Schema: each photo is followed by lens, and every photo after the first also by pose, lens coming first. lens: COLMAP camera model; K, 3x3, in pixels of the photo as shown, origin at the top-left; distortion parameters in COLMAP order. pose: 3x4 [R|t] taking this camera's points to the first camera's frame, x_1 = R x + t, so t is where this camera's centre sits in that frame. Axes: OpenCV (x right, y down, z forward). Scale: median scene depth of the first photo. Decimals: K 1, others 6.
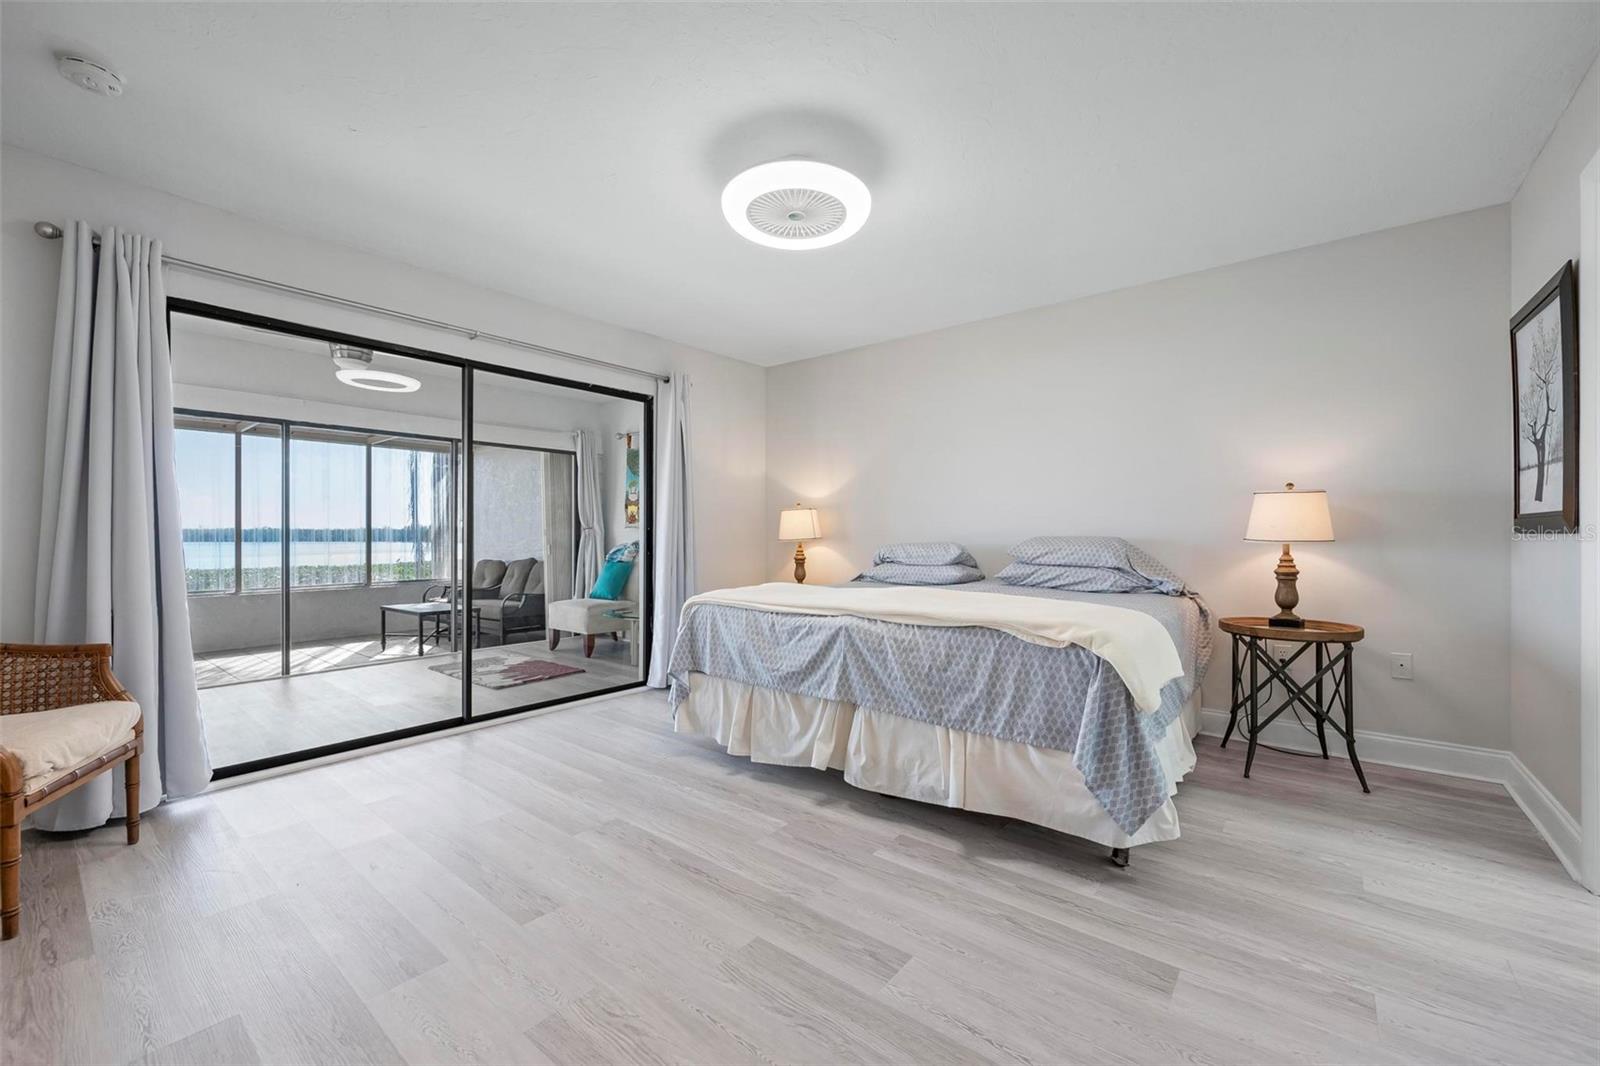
lens RADIAL K [[640.5, 0, 795.3], [0, 640.5, 541.5], [0, 0, 1]] dist [0.000011, 0.000251]
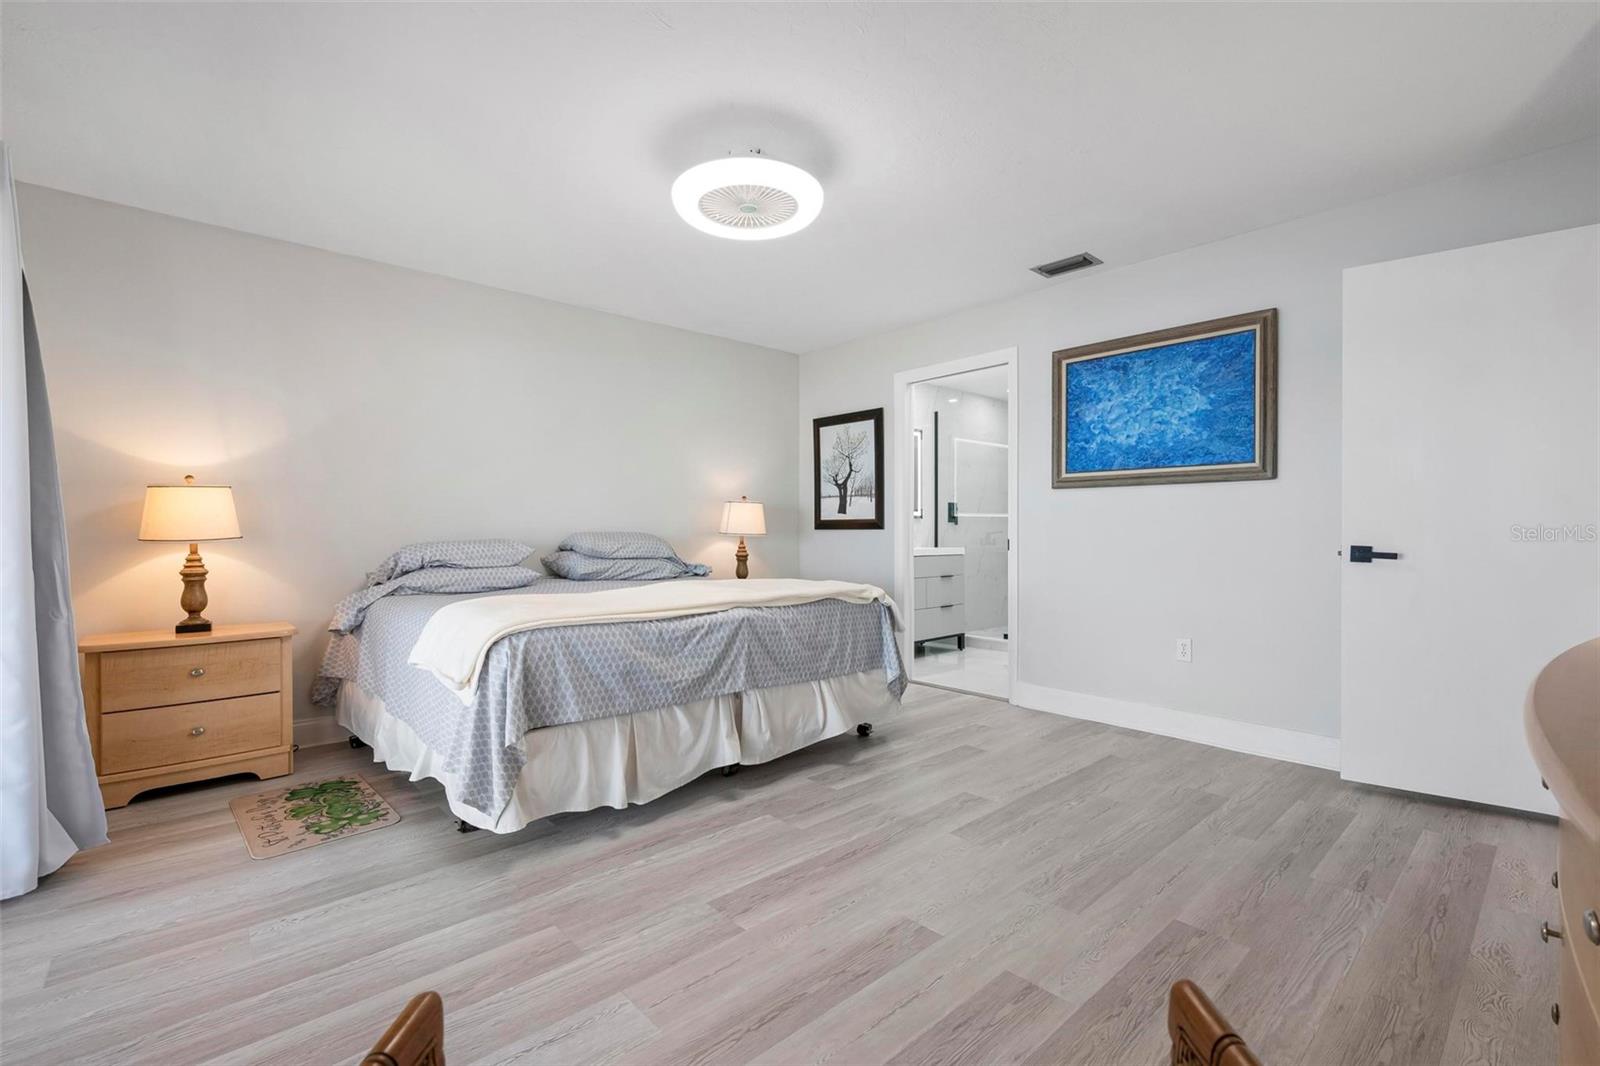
lens RADIAL K [[723.5, 0, 795.4], [0, 723.5, 528.1], [0, 0, 1]] dist [-0.000166, 0.000277]
pose [[0.142639, 0.001380, 0.989774, -1.083822], [0.011962, 0.999924, -0.003118, -0.010114], [-0.989702, 0.012285, 0.142612, 0.745959]]
